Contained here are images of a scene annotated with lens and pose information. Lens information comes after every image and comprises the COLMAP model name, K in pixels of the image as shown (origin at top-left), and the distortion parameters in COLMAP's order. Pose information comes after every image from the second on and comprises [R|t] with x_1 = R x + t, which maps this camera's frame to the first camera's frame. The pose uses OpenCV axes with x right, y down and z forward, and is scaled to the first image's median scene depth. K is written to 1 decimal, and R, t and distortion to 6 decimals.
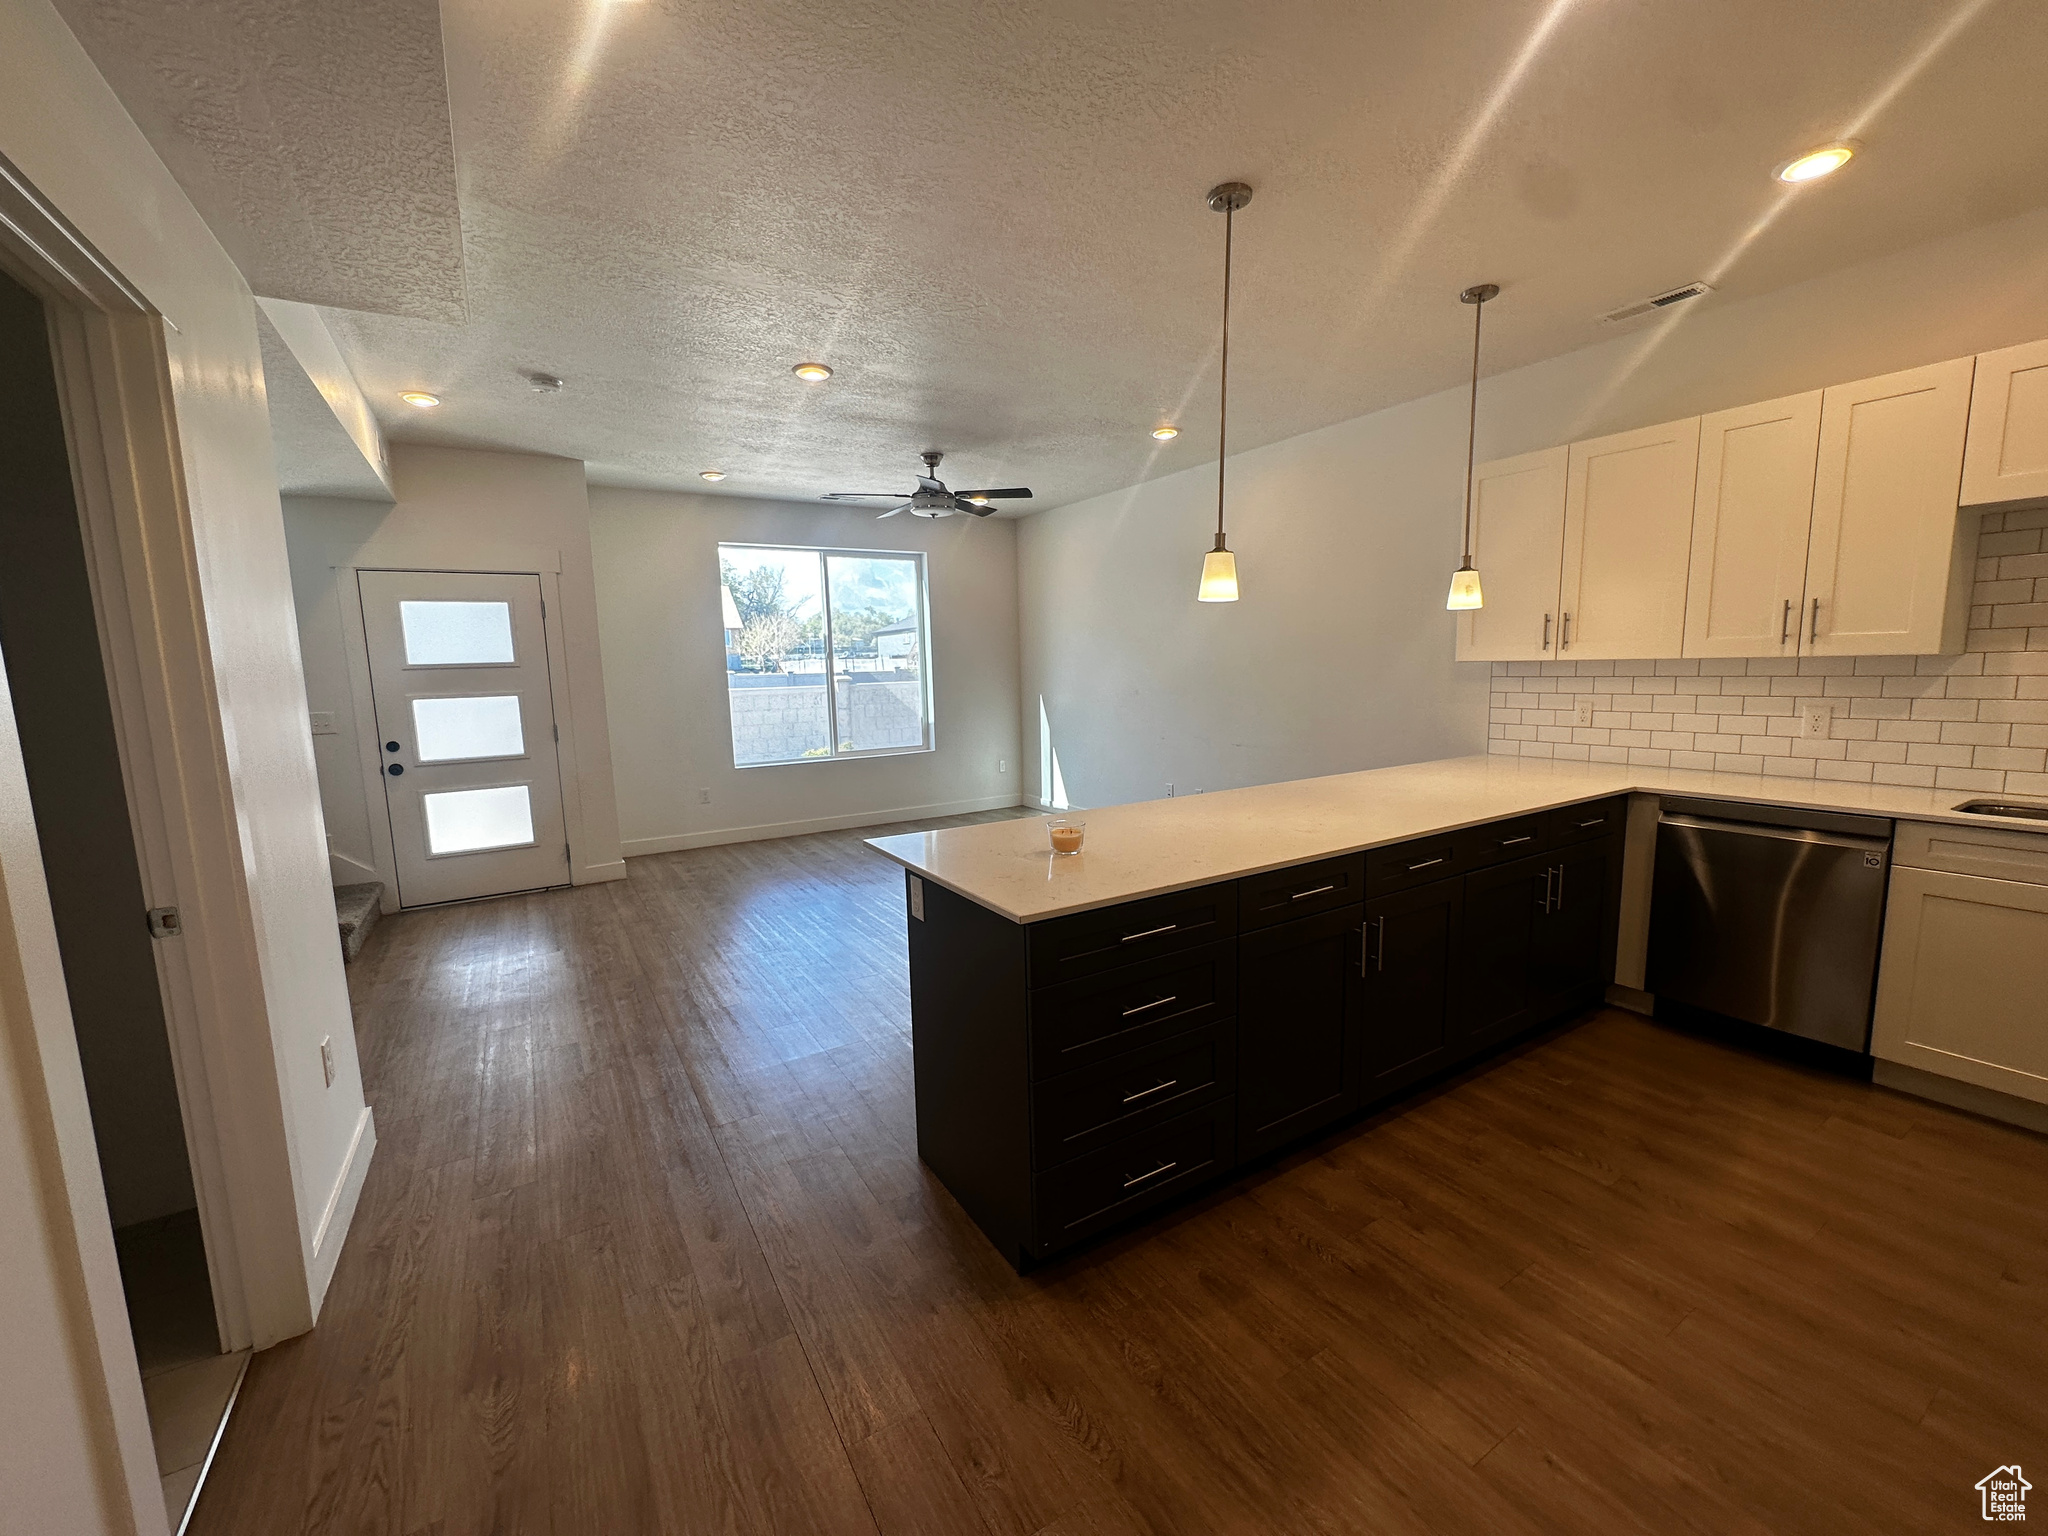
lens RADIAL K [[825.5, 0, 1026.2], [0, 825.5, 772.7], [0, 0, 1]] dist [-0.003055, -0.000040]
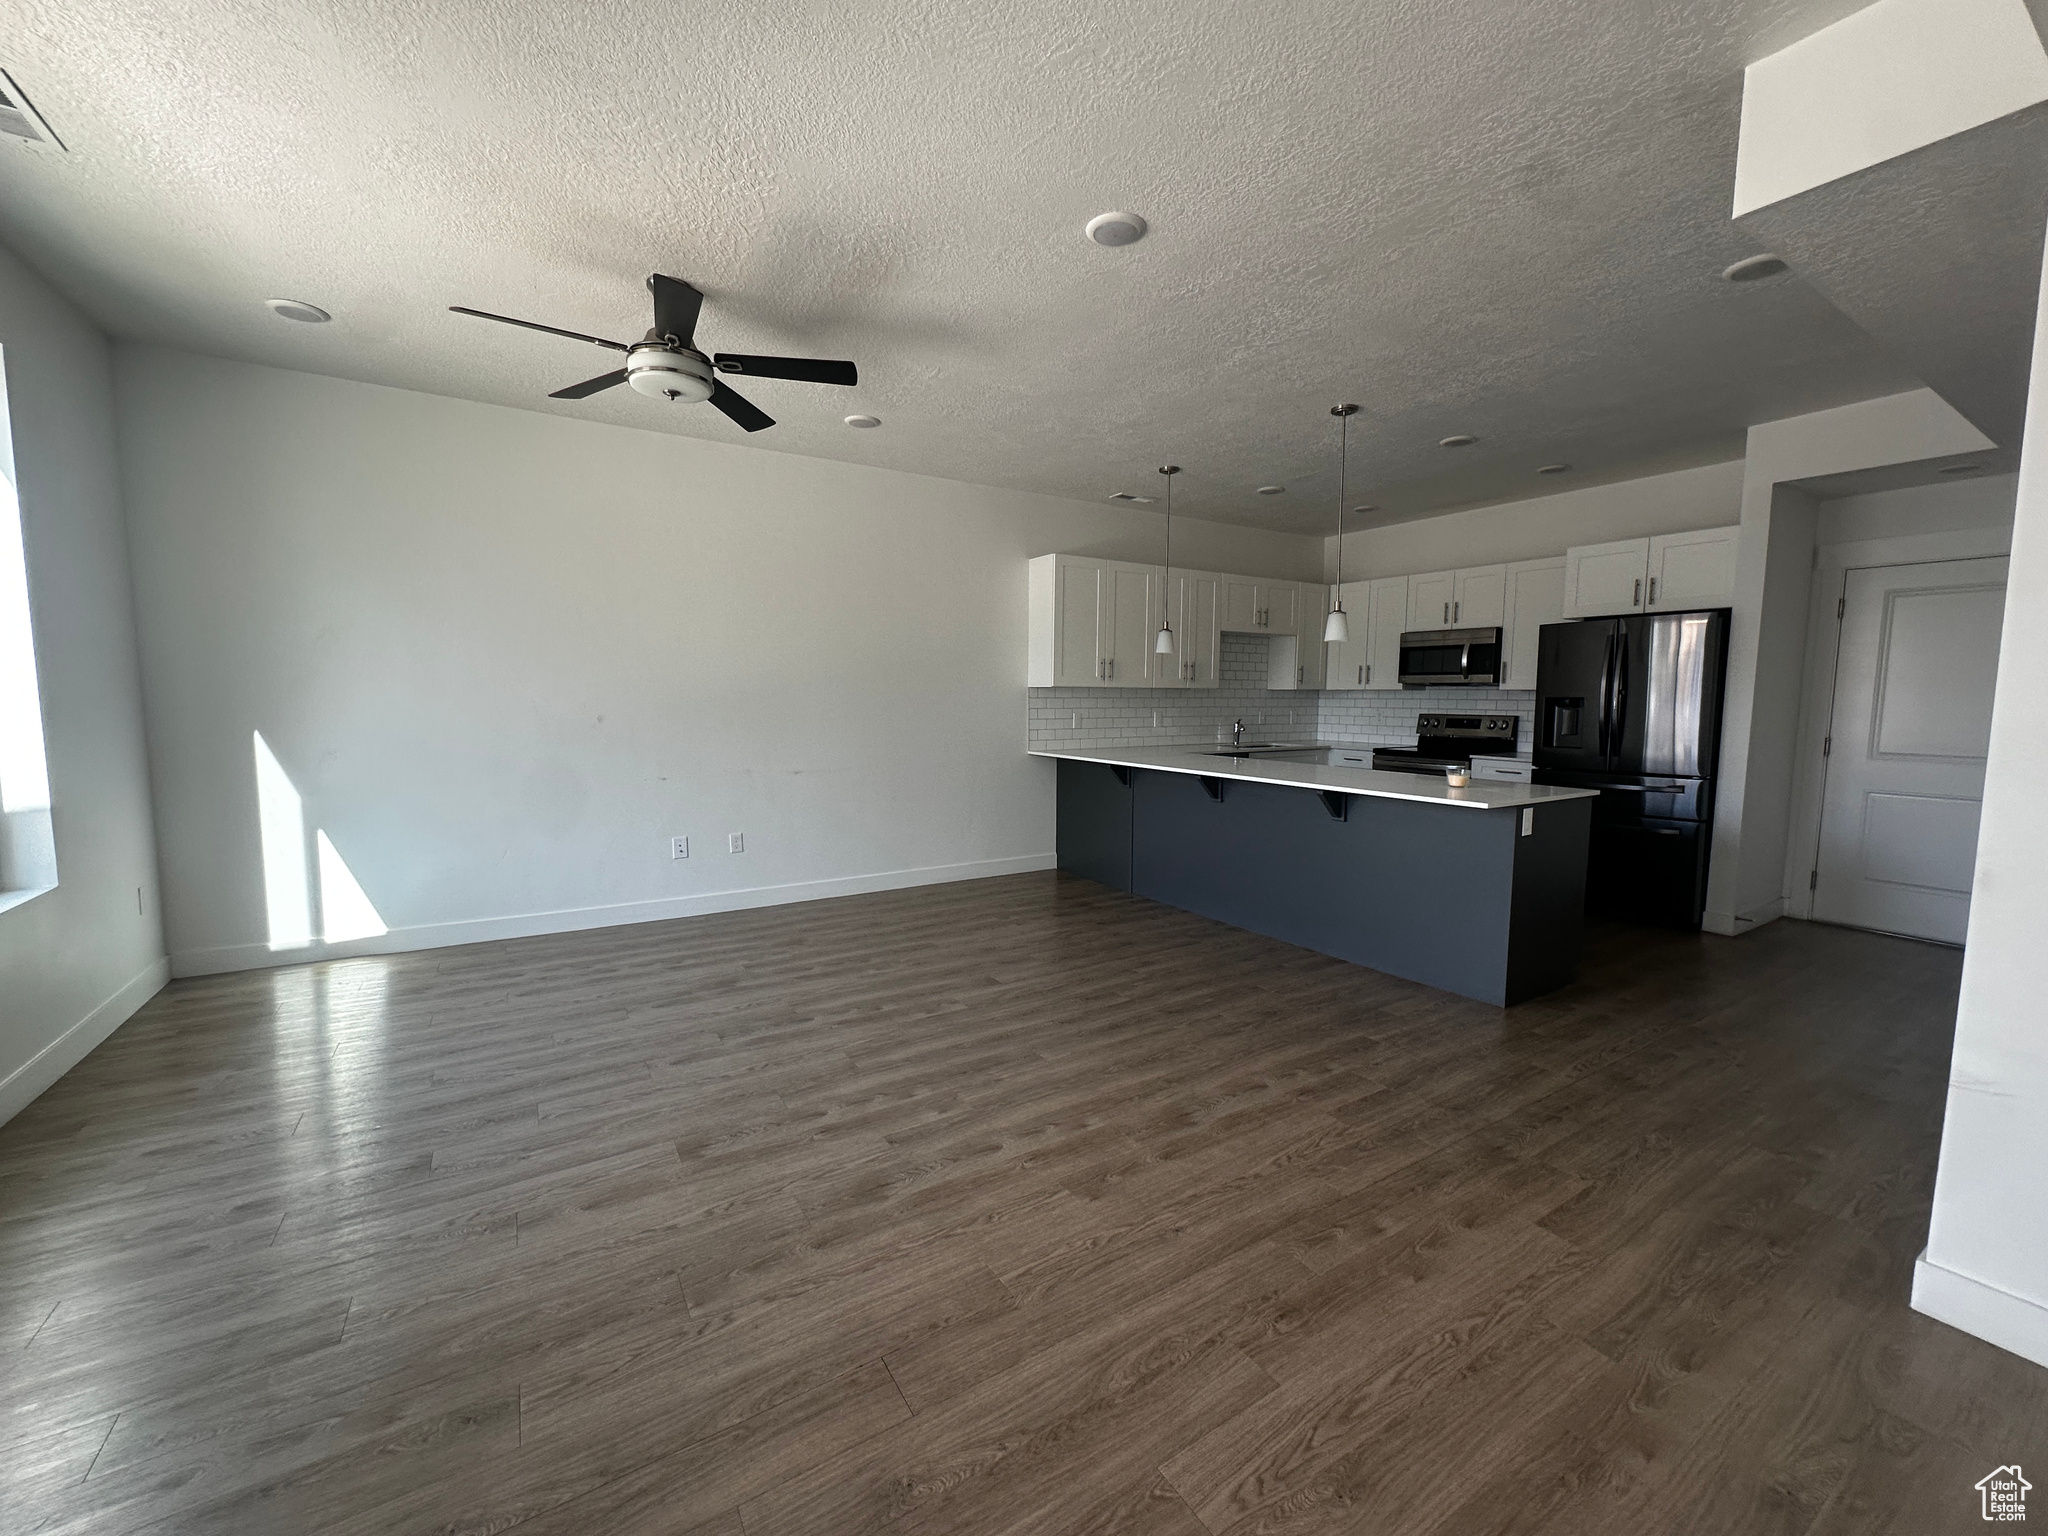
lens RADIAL K [[825.5, 0, 1029.1], [0, 825.5, 769.7], [0, 0, 1]] dist [-0.003055, -0.000040]
pose [[-0.005797, -0.079732, 0.996799, -1.000552], [0.112736, 0.990409, 0.079877, -0.119544], [-0.993608, 0.112838, 0.003248, 1.152524]]
